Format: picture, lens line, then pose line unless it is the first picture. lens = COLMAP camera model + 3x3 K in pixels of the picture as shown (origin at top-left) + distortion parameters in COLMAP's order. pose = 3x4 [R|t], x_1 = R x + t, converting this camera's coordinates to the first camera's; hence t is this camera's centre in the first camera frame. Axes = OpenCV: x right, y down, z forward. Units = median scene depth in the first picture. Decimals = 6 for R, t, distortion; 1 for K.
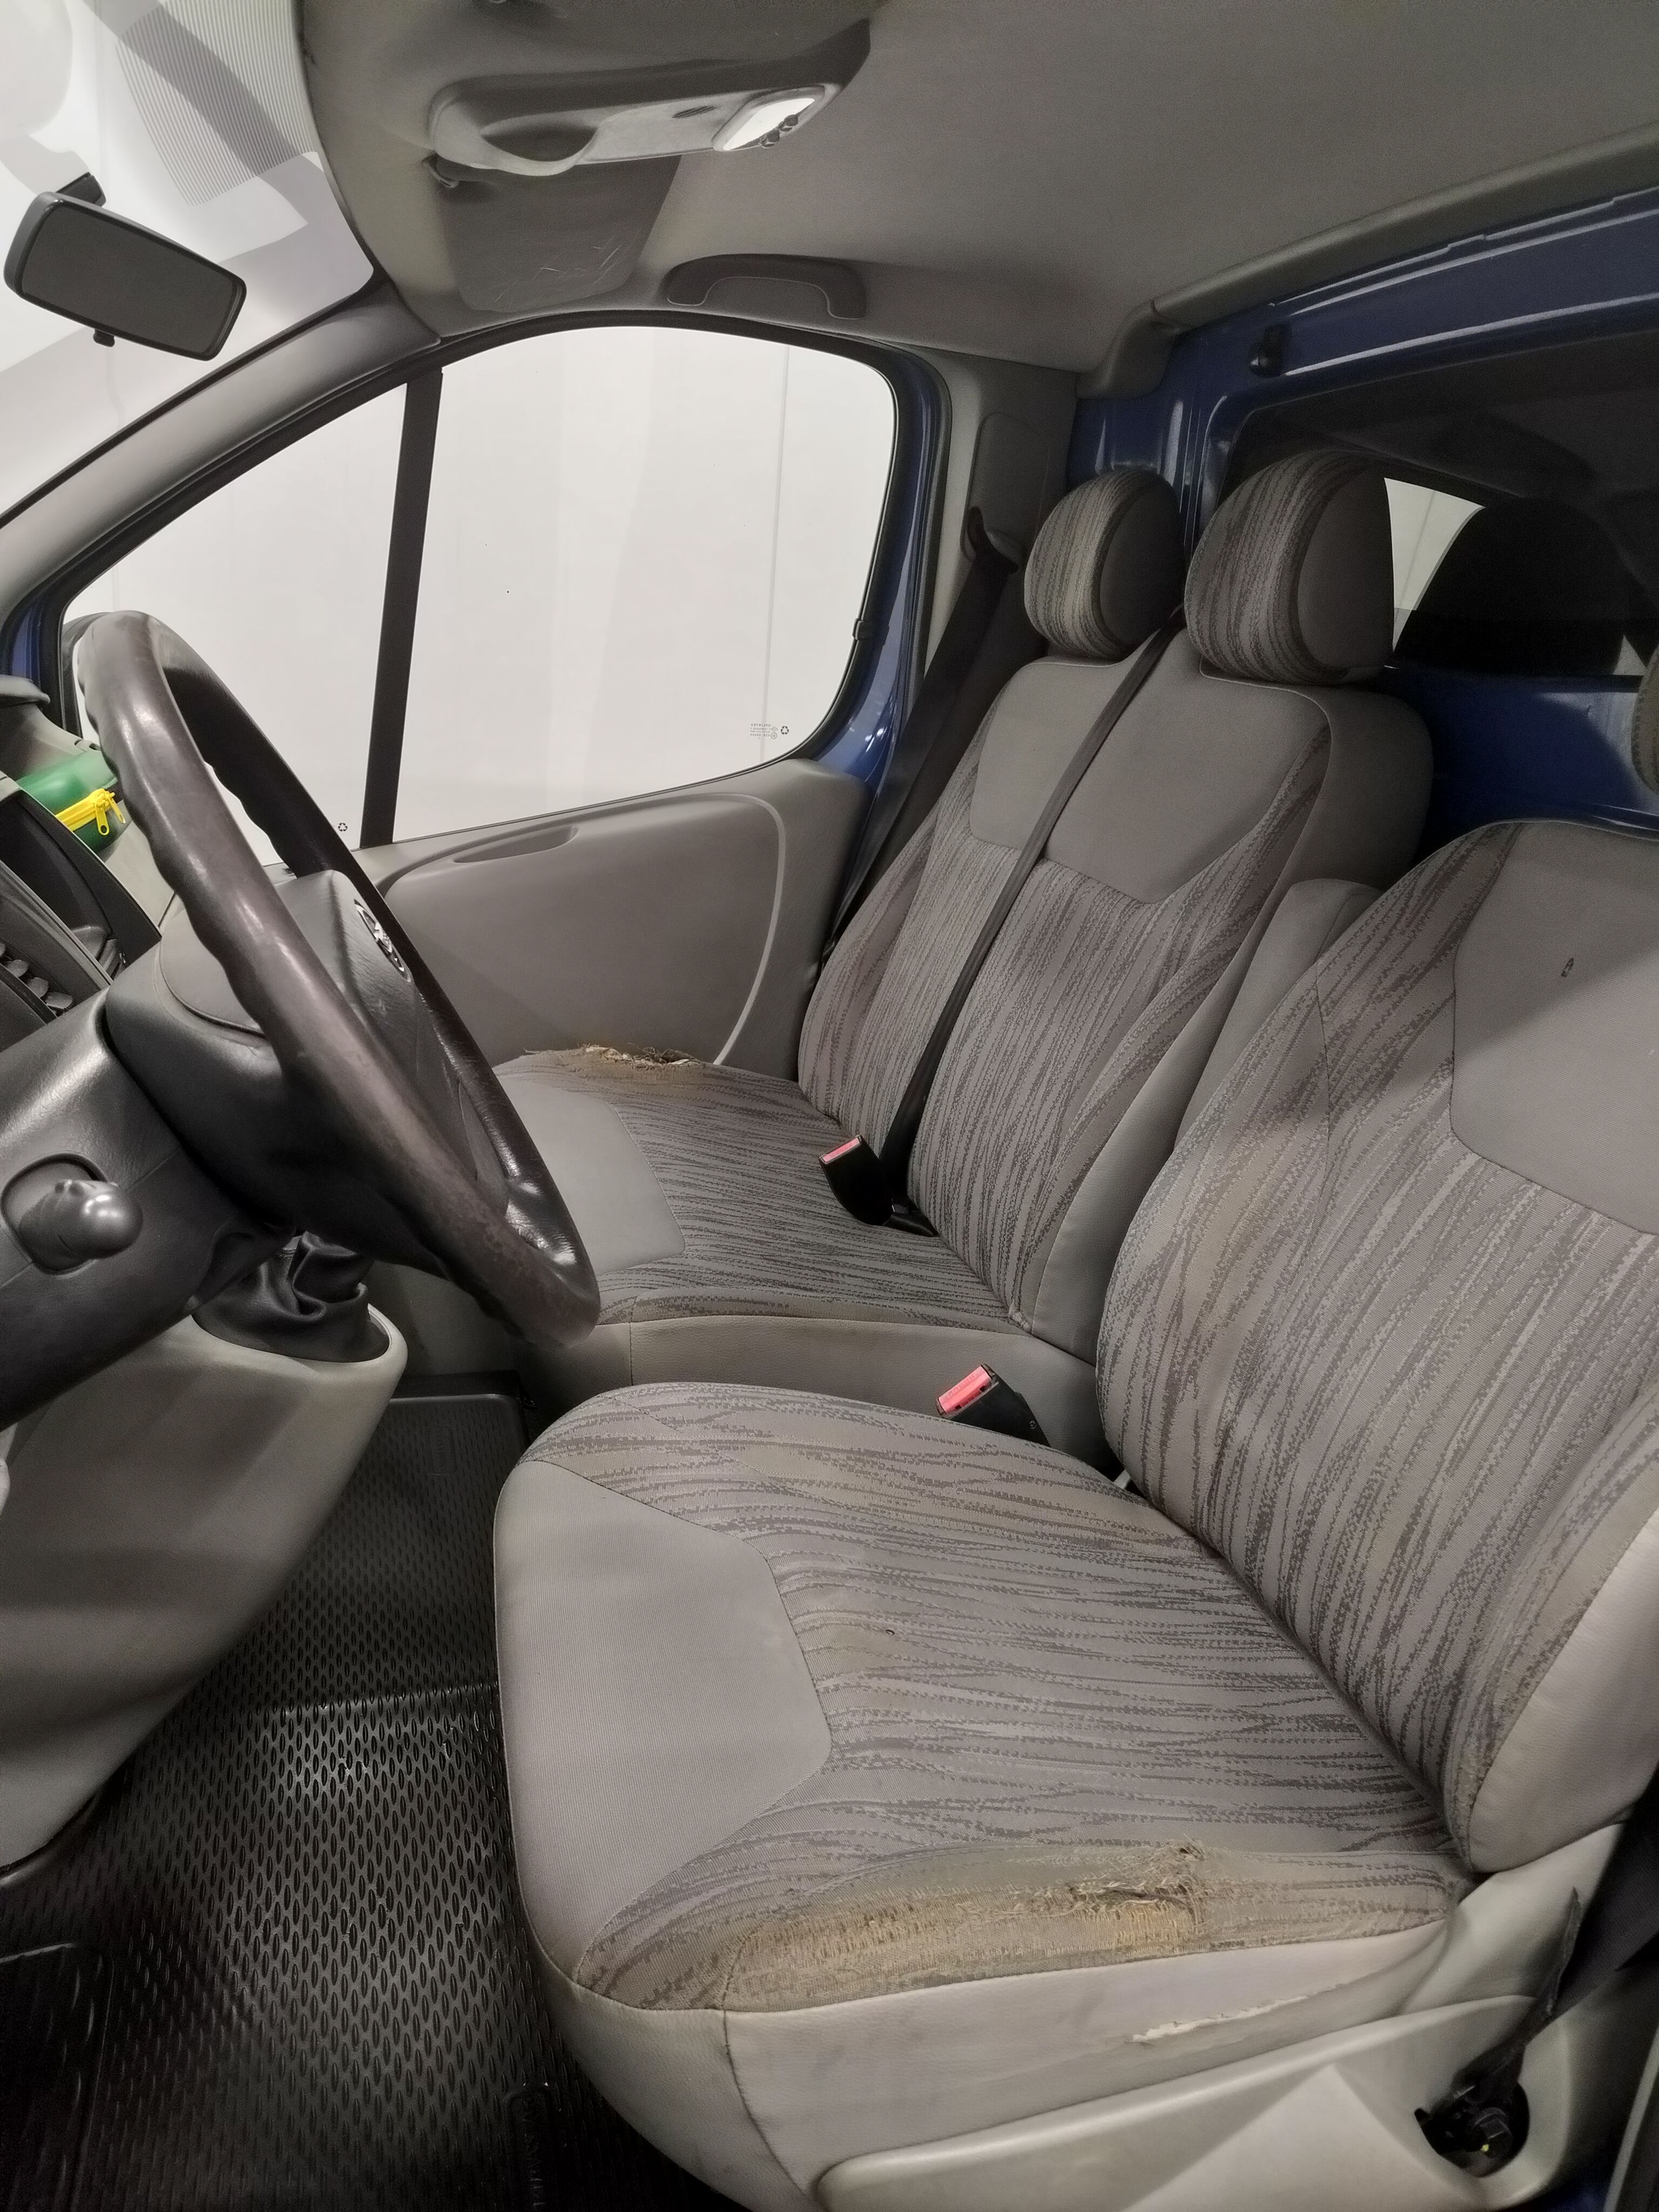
lens RADIAL K [[1597.7, 0, 822.6], [0, 1597.7, 1116.2], [0, 0, 1]] dist [0.019083, -0.035200]
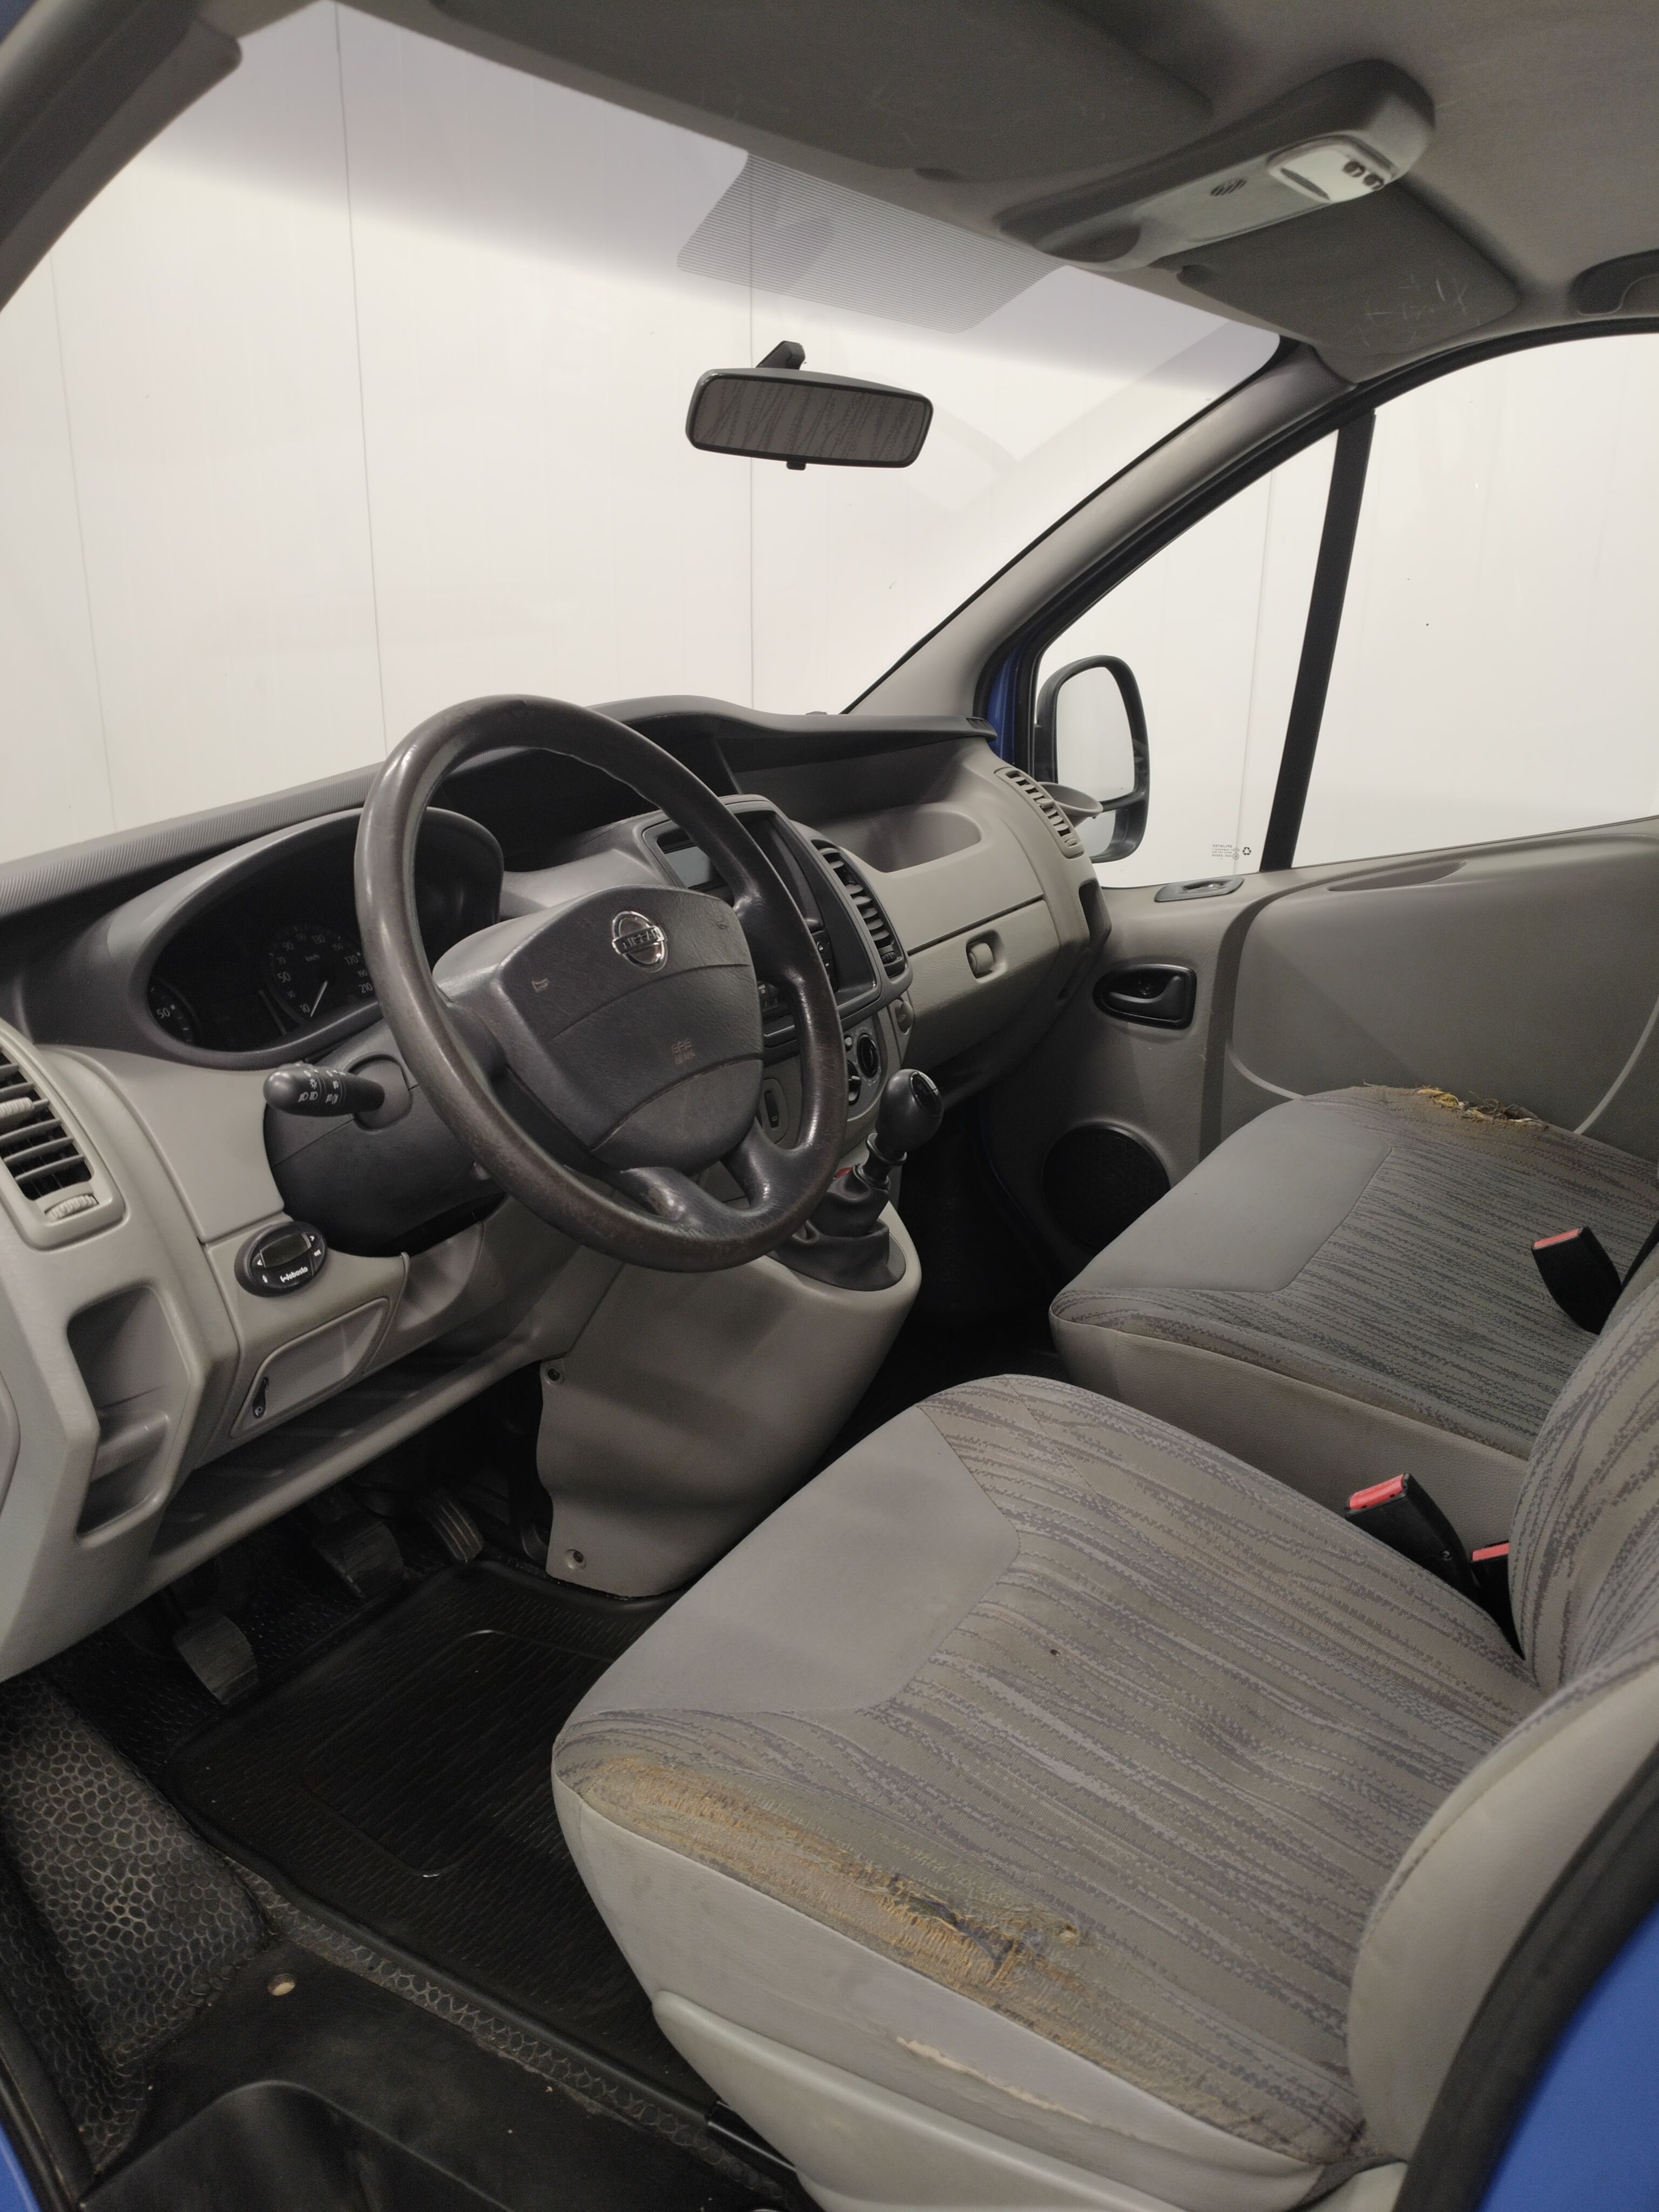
lens RADIAL K [[1597.7, 0, 820.1], [0, 1597.7, 1105.0], [0, 0, 1]] dist [0.019083, -0.035200]
pose [[0.711325, 0.164370, -0.683373, 0.491186], [-0.174904, 0.983082, 0.054400, -0.045635], [0.680753, 0.080829, 0.728039, 0.098121]]
